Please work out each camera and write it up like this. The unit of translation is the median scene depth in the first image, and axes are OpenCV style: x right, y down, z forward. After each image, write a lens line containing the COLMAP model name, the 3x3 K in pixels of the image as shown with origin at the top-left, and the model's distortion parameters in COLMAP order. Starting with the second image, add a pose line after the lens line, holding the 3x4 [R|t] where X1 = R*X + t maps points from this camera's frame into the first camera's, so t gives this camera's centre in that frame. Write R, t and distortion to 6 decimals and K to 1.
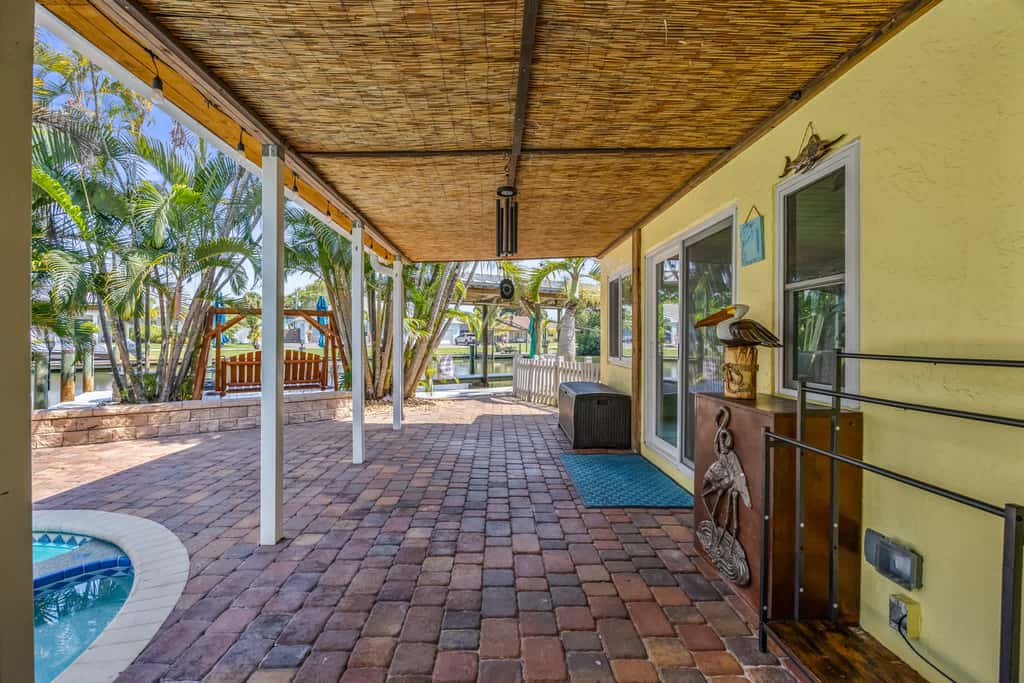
lens RADIAL K [[451.6, 0, 508.6], [0, 451.6, 346.5], [0, 0, 1]] dist [0.000008, 0.000043]
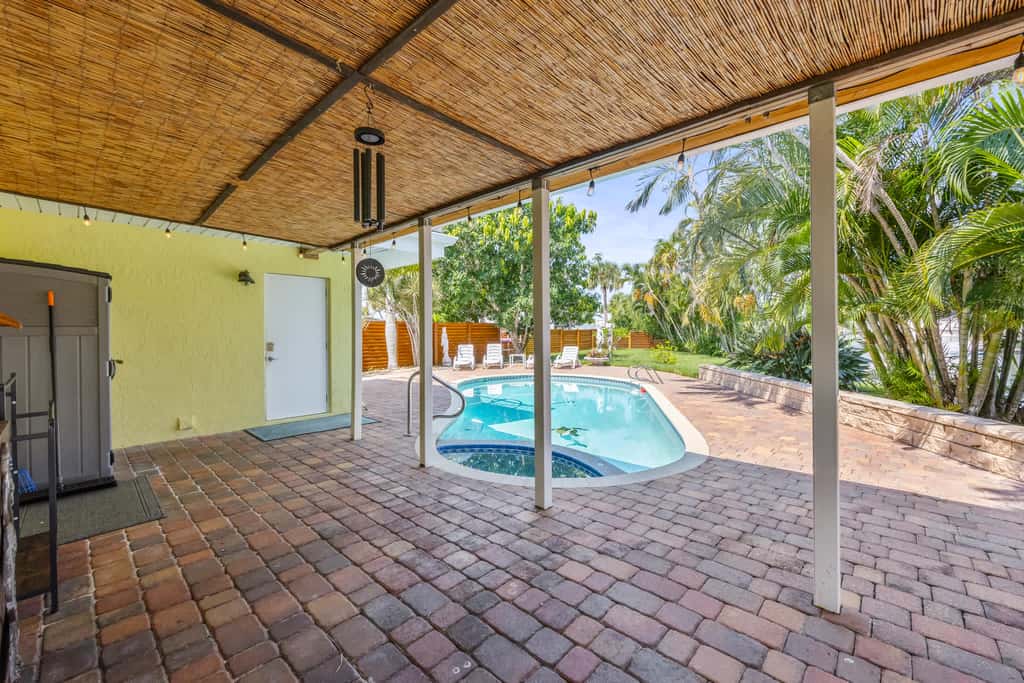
lens RADIAL K [[426.7, 0, 514.3], [0, 426.7, 336.3], [0, 0, 1]] dist [-0.001629, -0.000031]
pose [[-0.709142, 0.010672, -0.704985, 0.122459], [-0.006660, 0.999739, 0.021833, -0.017306], [0.705034, 0.020177, -0.708886, 0.649373]]
